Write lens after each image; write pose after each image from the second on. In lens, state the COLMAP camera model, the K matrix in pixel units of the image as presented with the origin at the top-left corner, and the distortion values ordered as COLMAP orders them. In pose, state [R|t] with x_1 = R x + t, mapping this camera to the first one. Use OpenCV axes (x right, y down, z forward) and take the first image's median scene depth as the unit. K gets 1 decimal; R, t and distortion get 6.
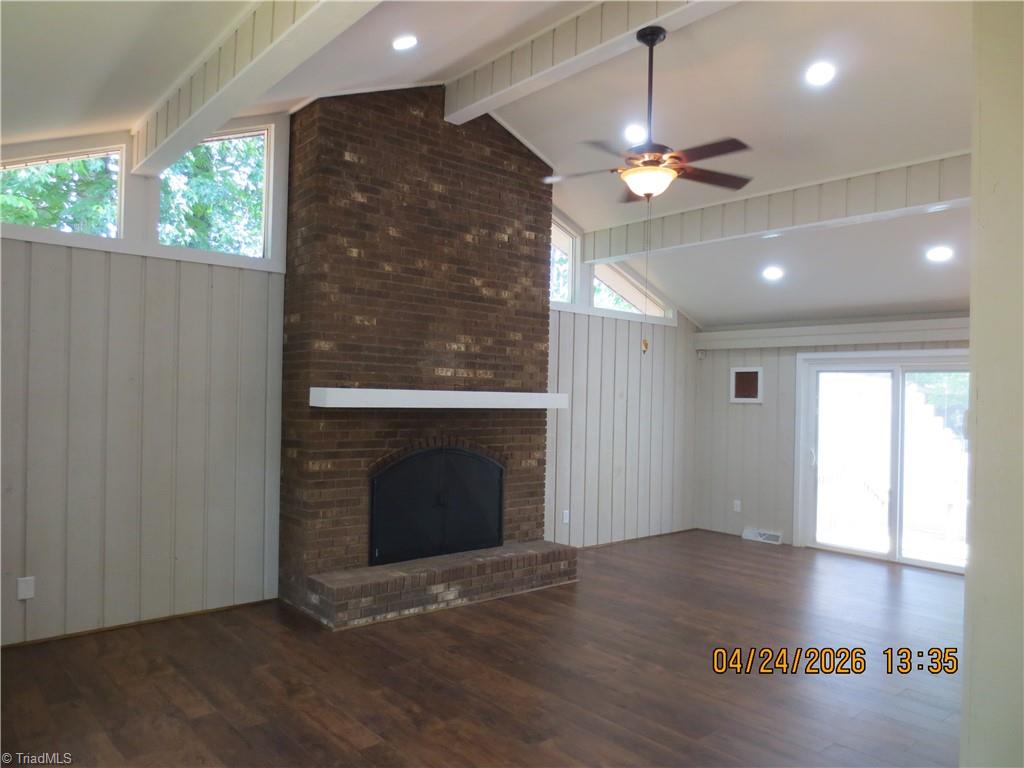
lens RADIAL K [[717.6, 0, 510.5], [0, 717.6, 390.0], [0, 0, 1]] dist [-0.050633, 0.040059]
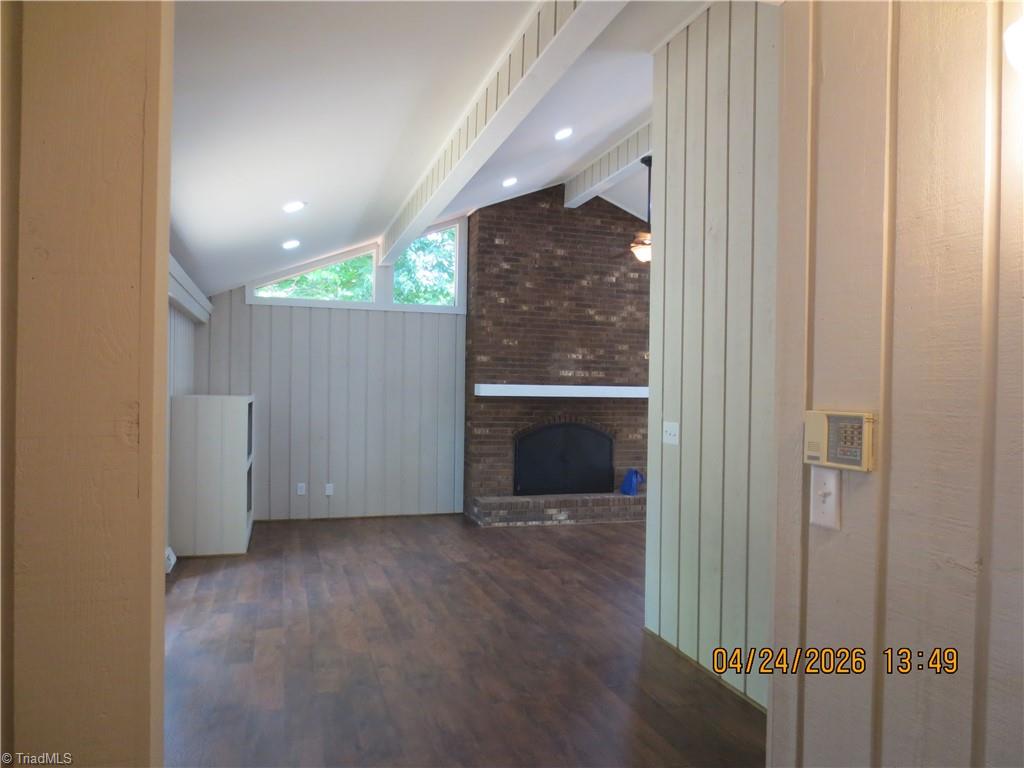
lens RADIAL K [[725.5, 0, 515.5], [0, 725.5, 390.9], [0, 0, 1]] dist [-0.045335, 0.002522]
pose [[0.918093, -0.006536, -0.396312, 0.440213], [0.006979, 0.999976, -0.000326, 0.012756], [0.396305, -0.002466, 0.918116, -0.475177]]
